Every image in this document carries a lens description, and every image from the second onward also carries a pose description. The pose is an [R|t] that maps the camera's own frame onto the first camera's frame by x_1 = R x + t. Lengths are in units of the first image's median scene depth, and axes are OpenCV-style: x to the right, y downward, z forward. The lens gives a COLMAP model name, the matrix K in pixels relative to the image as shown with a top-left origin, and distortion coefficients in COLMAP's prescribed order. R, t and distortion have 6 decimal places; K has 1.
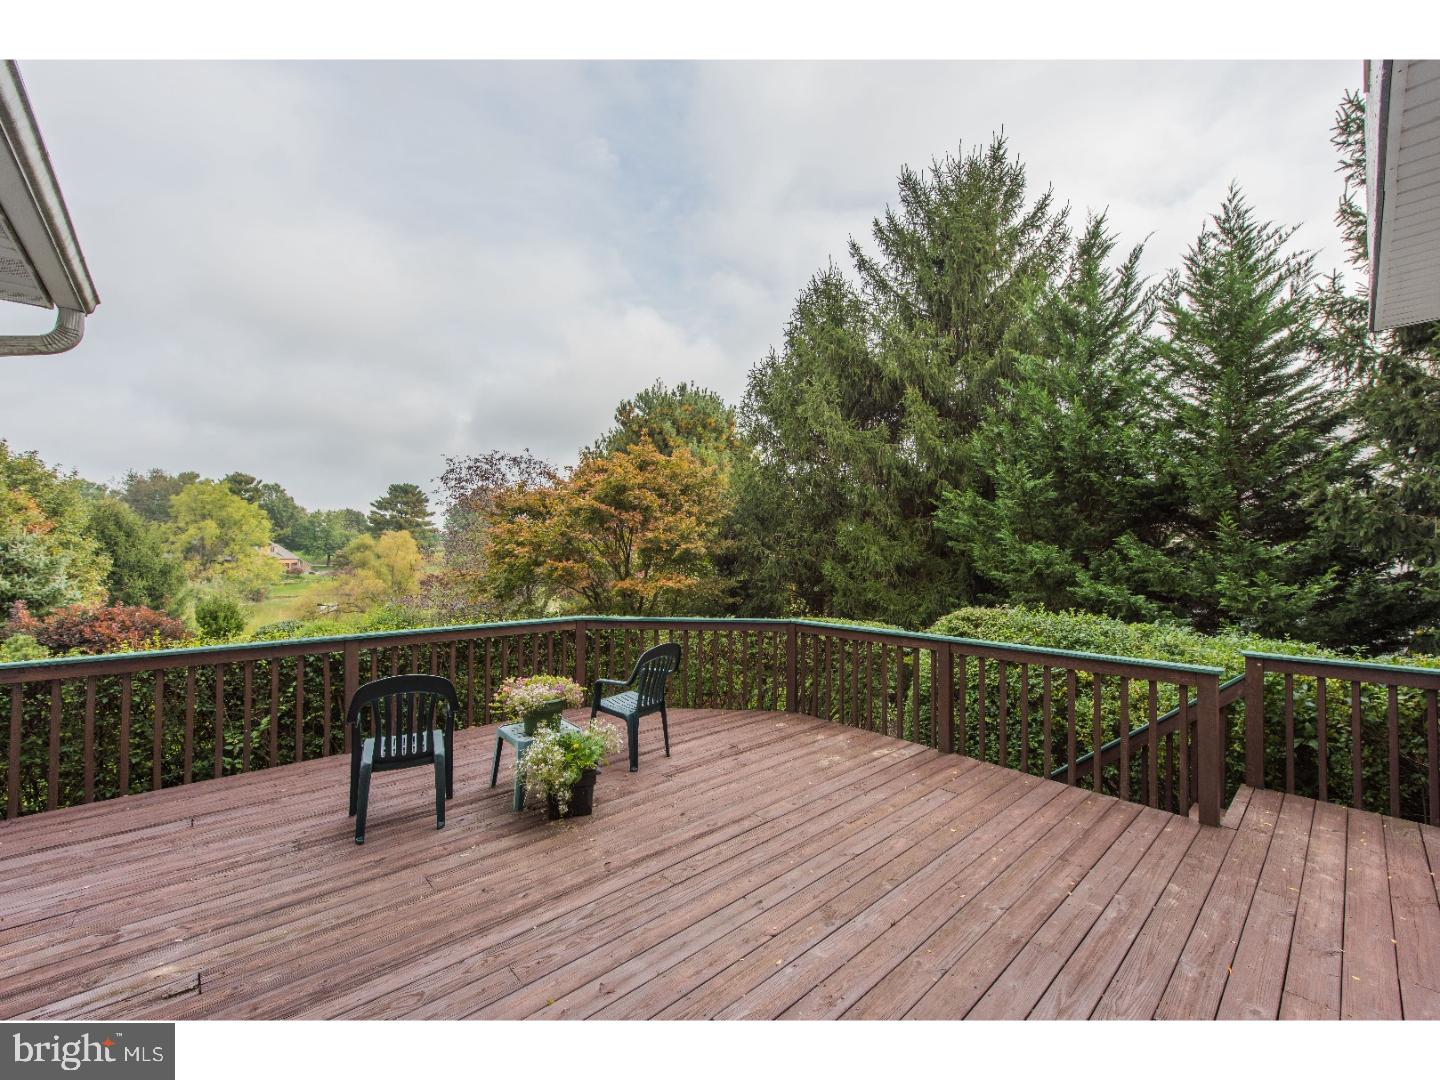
lens RADIAL K [[570.8, 0, 720.0], [0, 570.8, 540.0], [0, 0, 1]] dist [-0.000259, -0.000002]
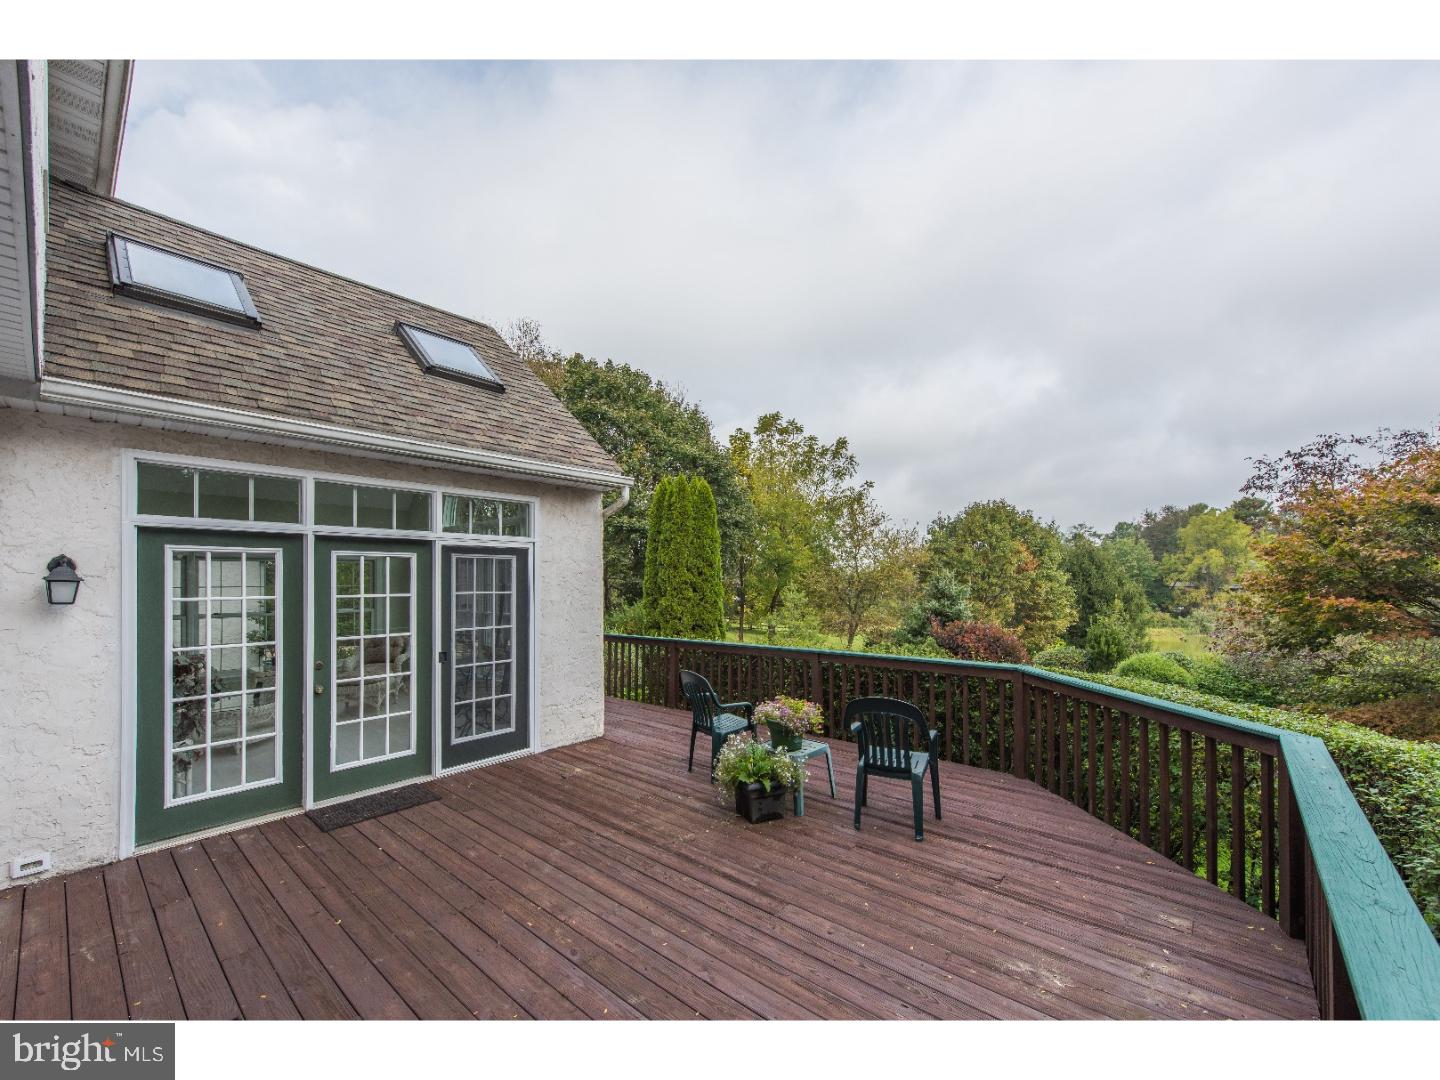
lens RADIAL K [[577.4, 0, 720.0], [0, 577.4, 540.0], [0, 0, 1]] dist [0.000292, -0.000008]
pose [[0.115298, -0.078079, -0.990258, 0.195690], [0.029711, 0.996731, -0.075130, 0.000889], [0.992886, -0.020759, 0.117241, 0.169640]]
